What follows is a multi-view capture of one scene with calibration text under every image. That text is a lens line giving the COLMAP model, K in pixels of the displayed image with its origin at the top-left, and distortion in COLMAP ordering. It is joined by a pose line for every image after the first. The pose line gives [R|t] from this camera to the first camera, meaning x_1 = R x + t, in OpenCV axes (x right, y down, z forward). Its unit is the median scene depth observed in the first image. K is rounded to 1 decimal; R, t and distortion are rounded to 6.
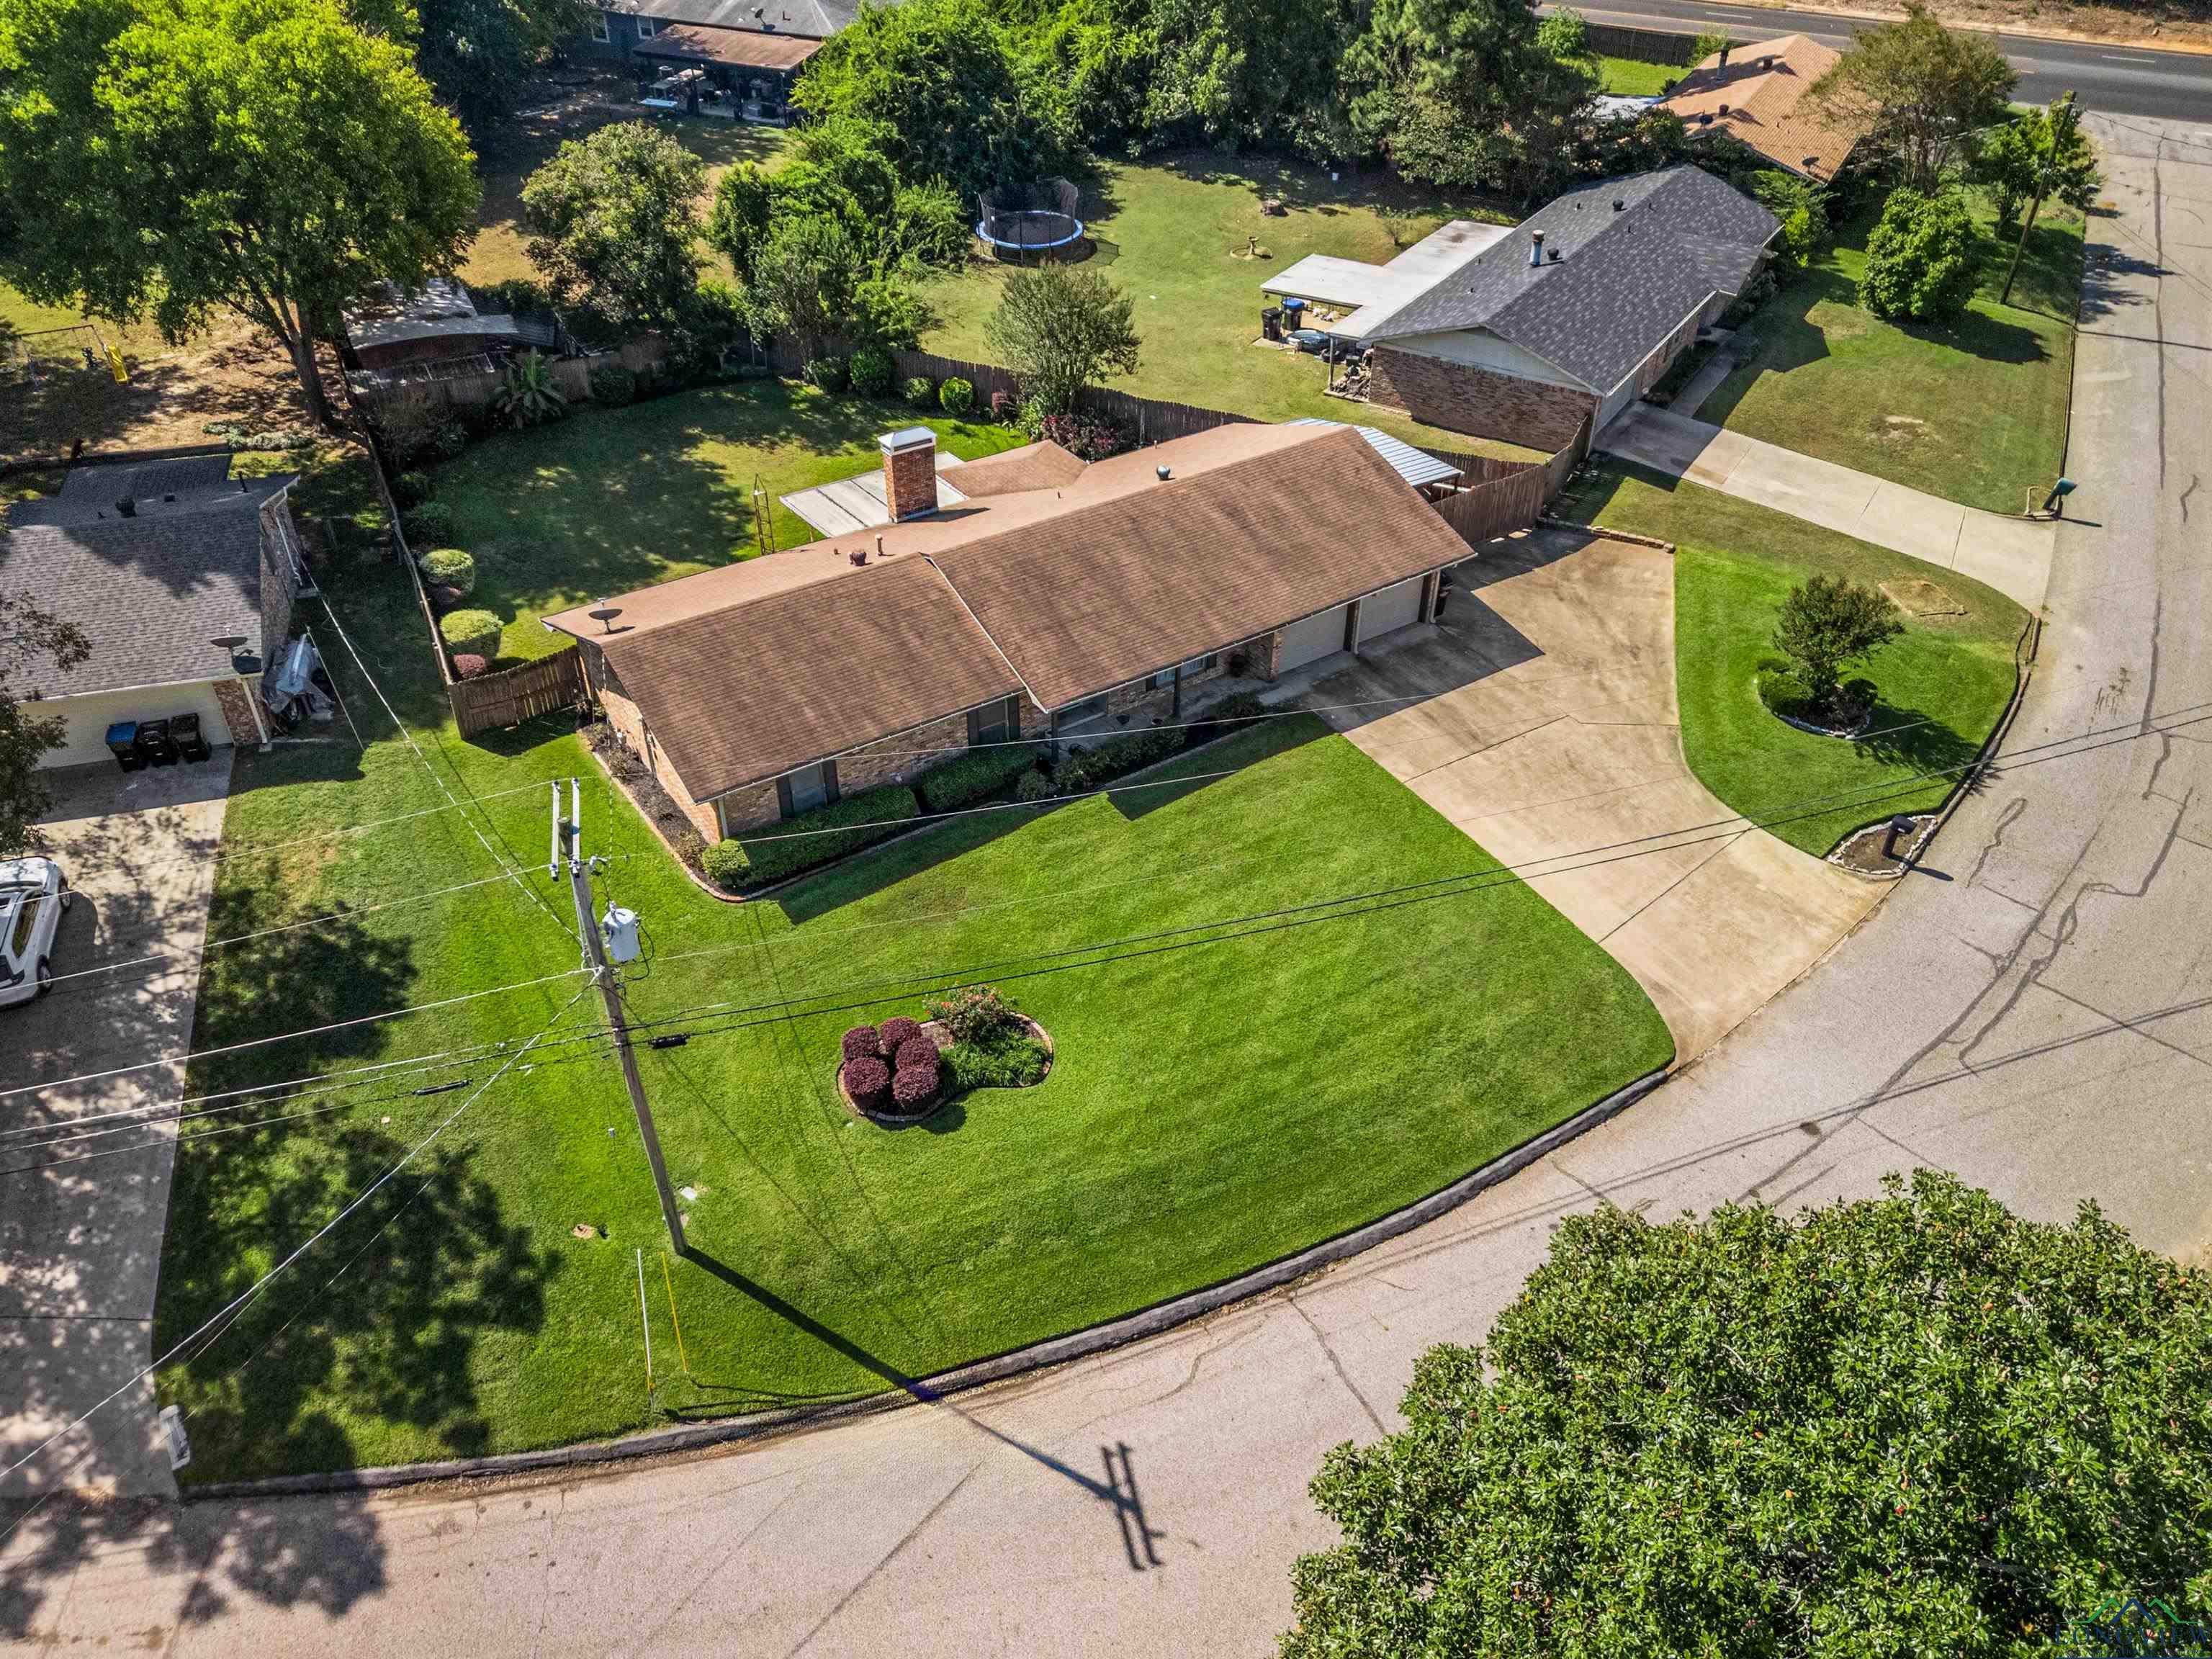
lens RADIAL K [[1611.2, 0, 1128.7], [0, 1611.2, 799.7], [0, 0, 1]] dist [0.063202, -0.050106]
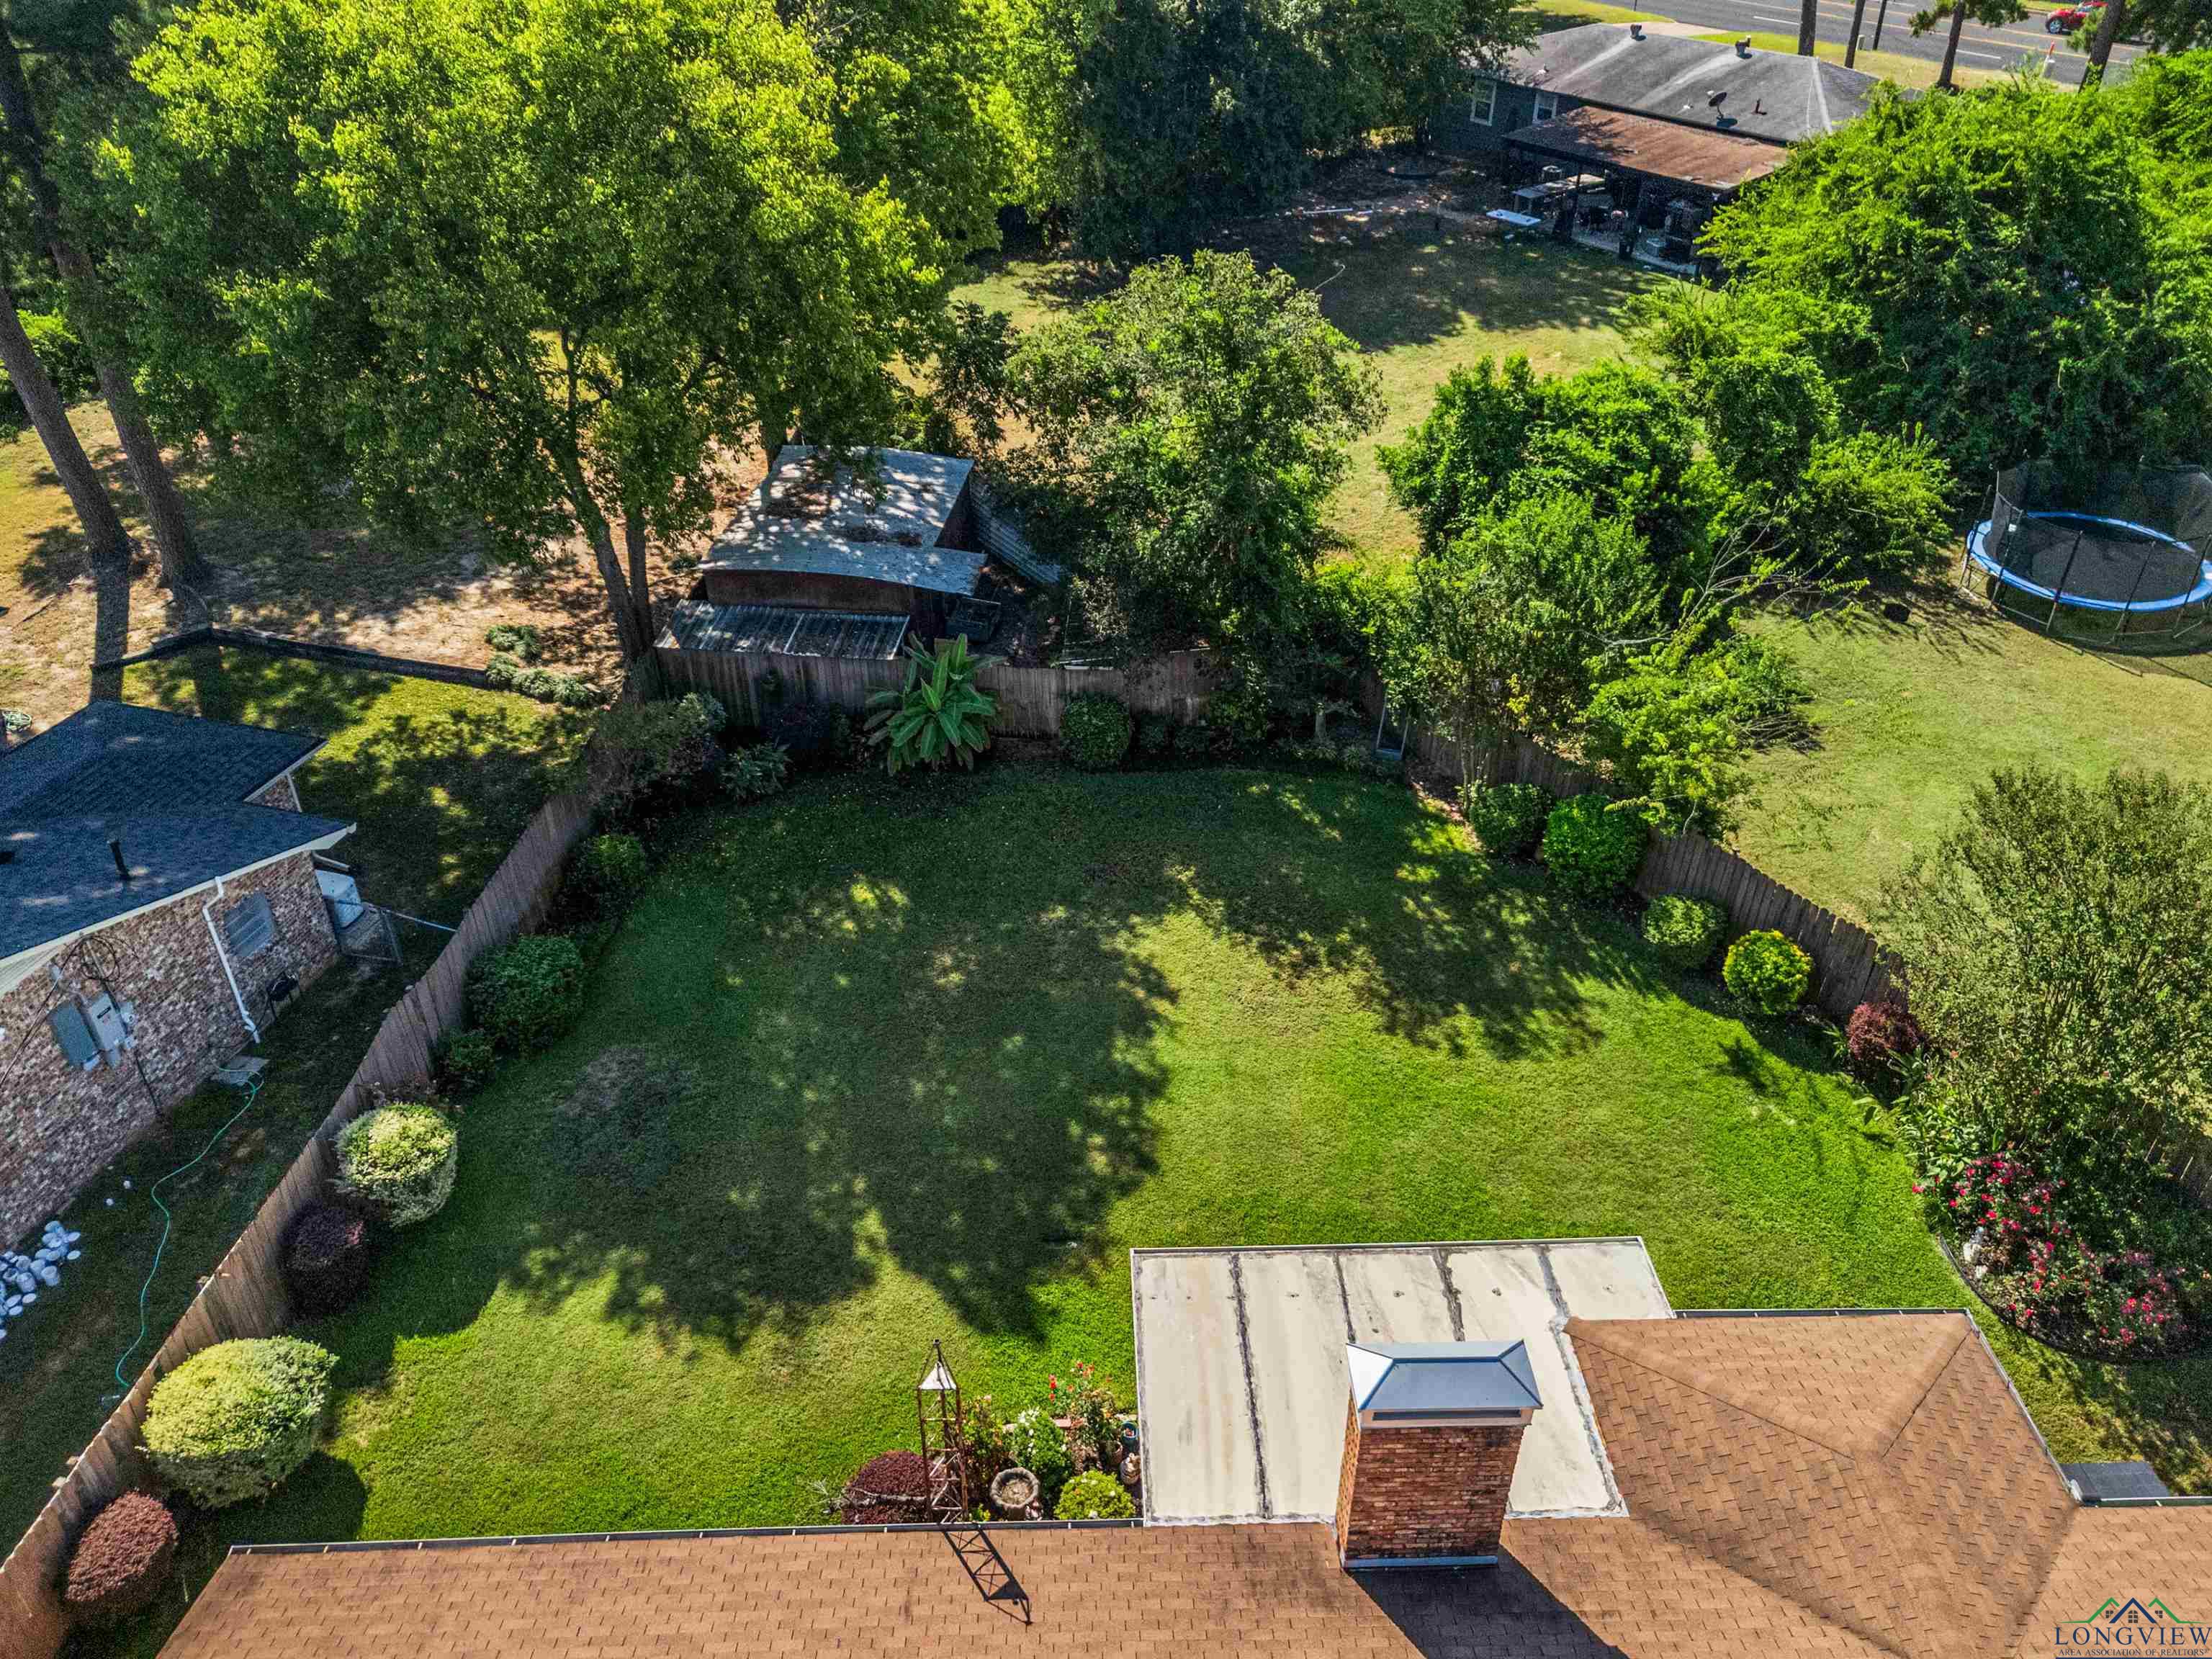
lens RADIAL K [[1611.2, 0, 1128.7], [0, 1611.2, 799.7], [0, 0, 1]] dist [0.063202, -0.050106]
pose [[0.833194, 0.299237, -0.465021, -0.060928], [-0.324547, 0.945487, 0.026910, -0.245054], [0.447724, 0.128500, 0.884891, 0.541915]]
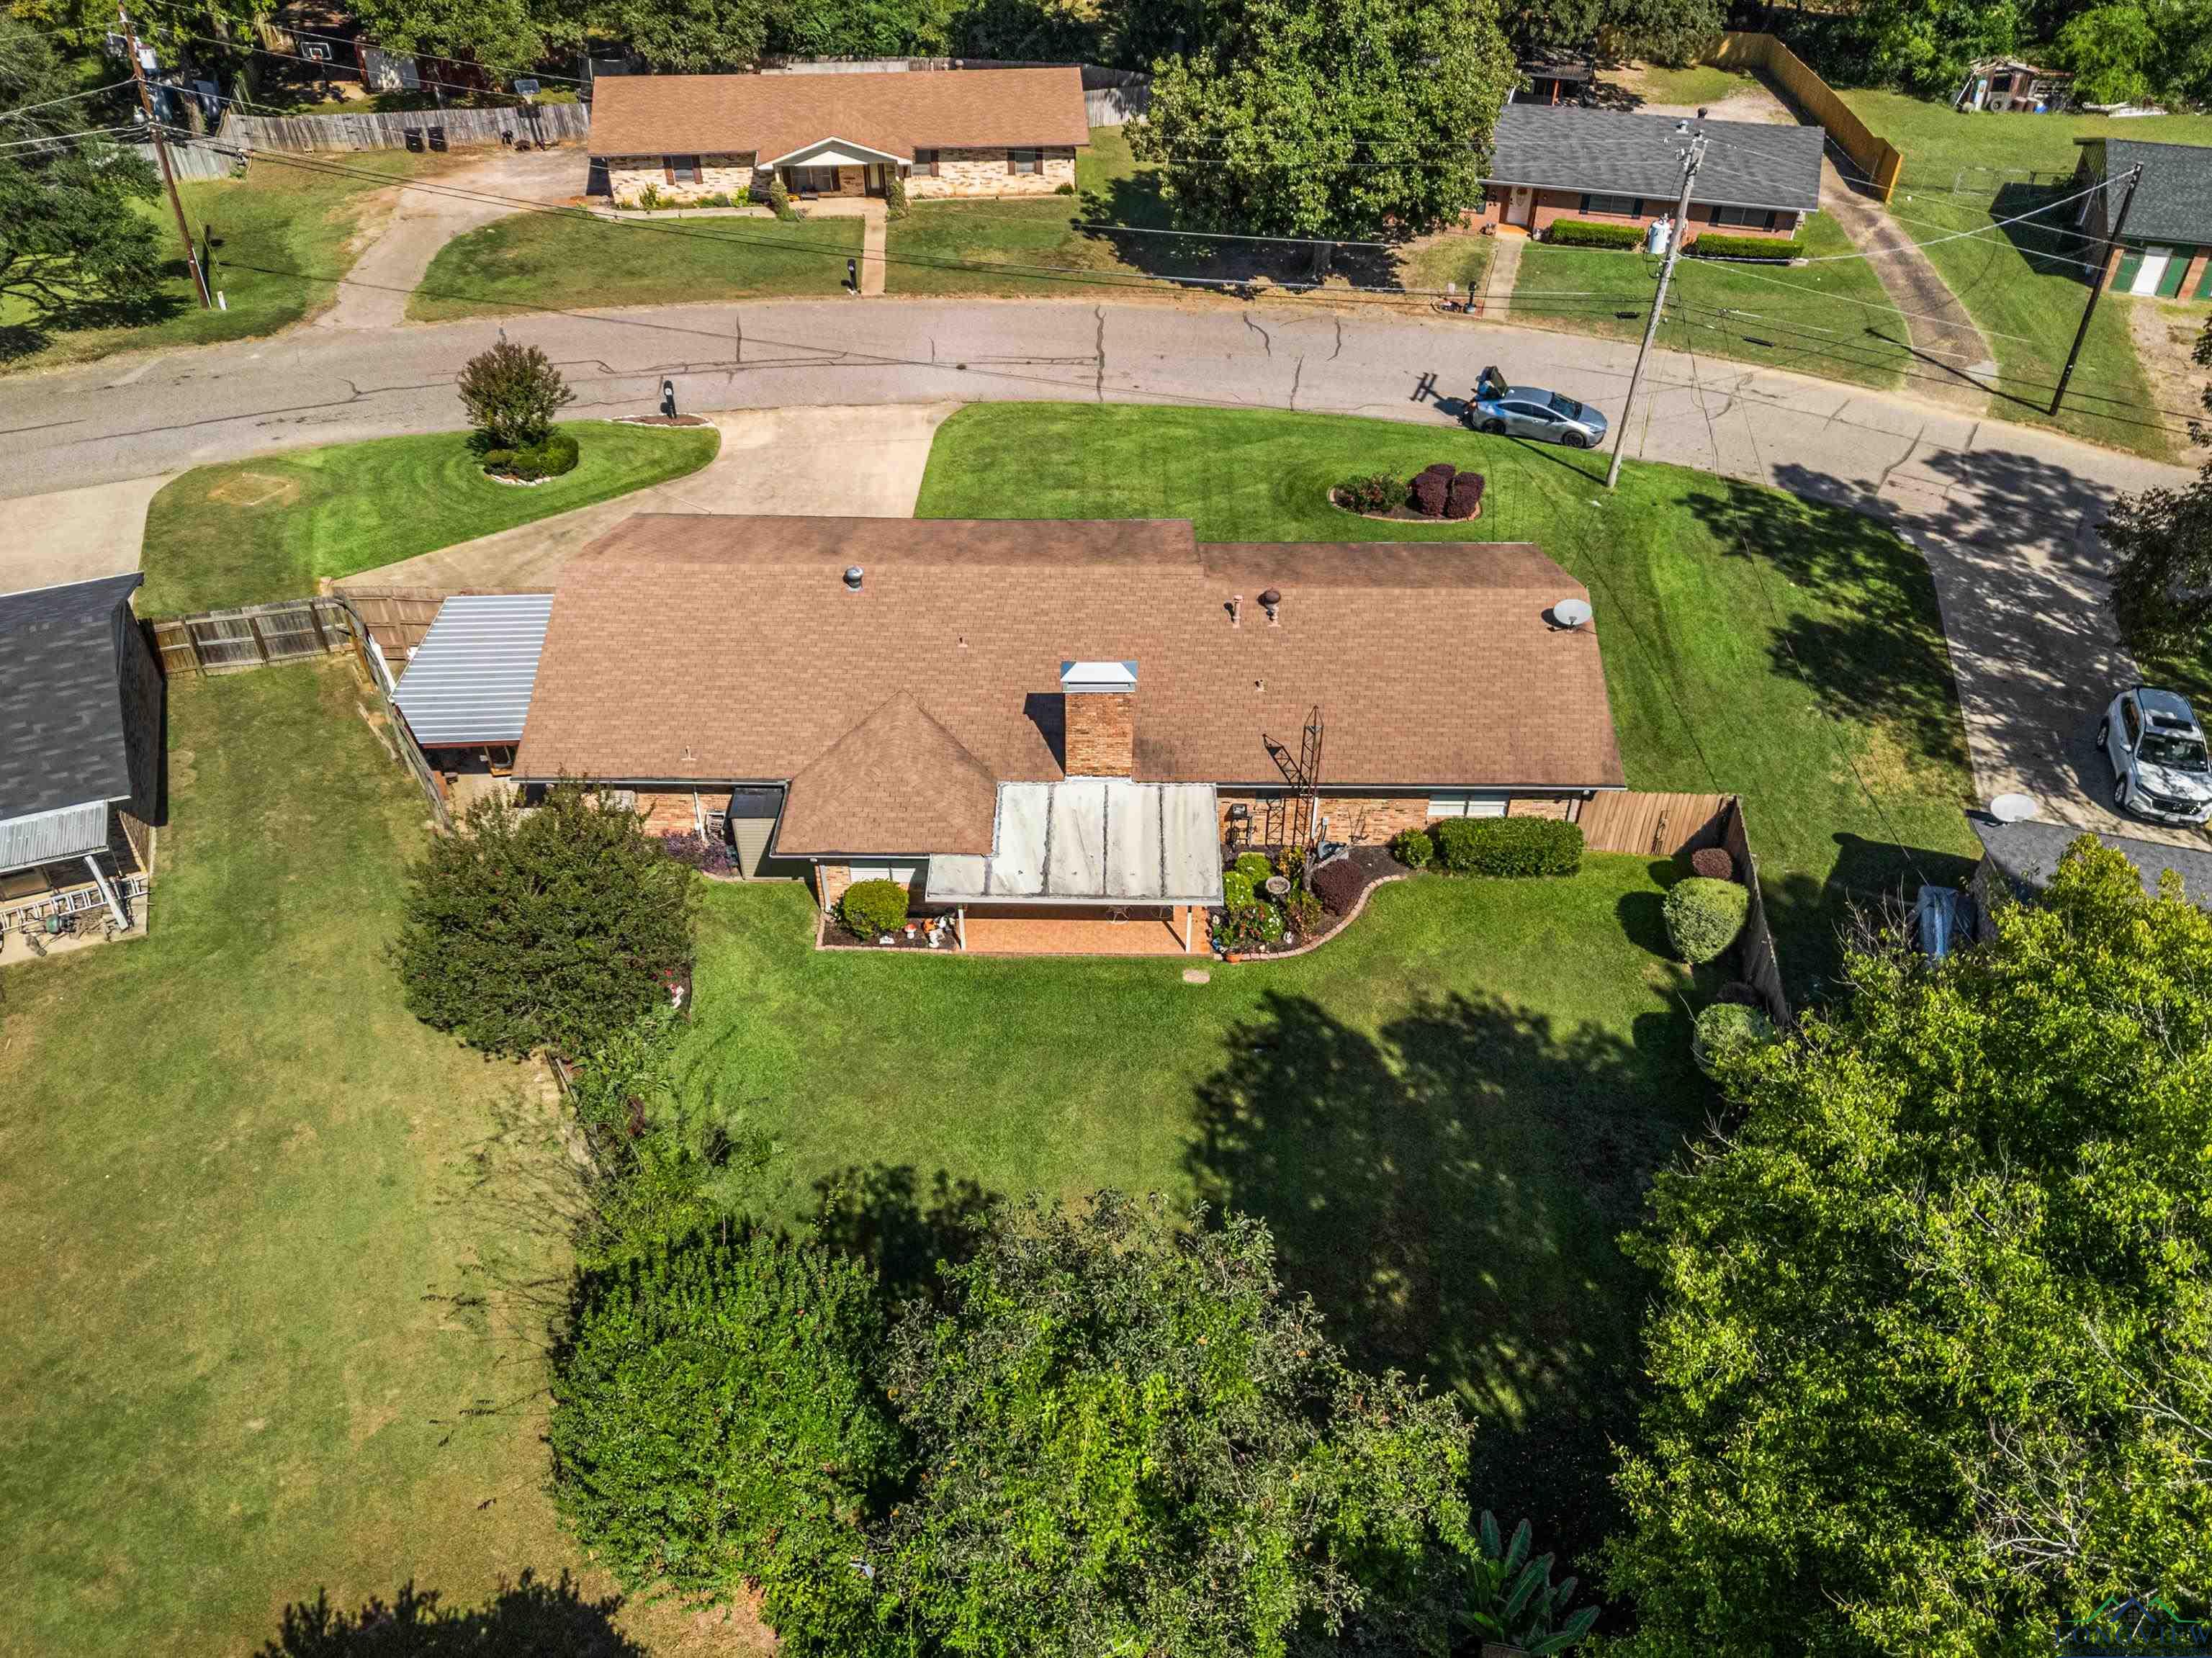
lens RADIAL K [[1679.1, 0, 1073.7], [0, 1679.1, 827.0], [0, 0, 1]] dist [0.025786, -0.000110]
pose [[-0.800877, -0.387286, 0.456732, -0.382247], [0.350363, 0.315490, 0.881880, -0.663926], [-0.485635, 0.866300, -0.116978, 0.894114]]
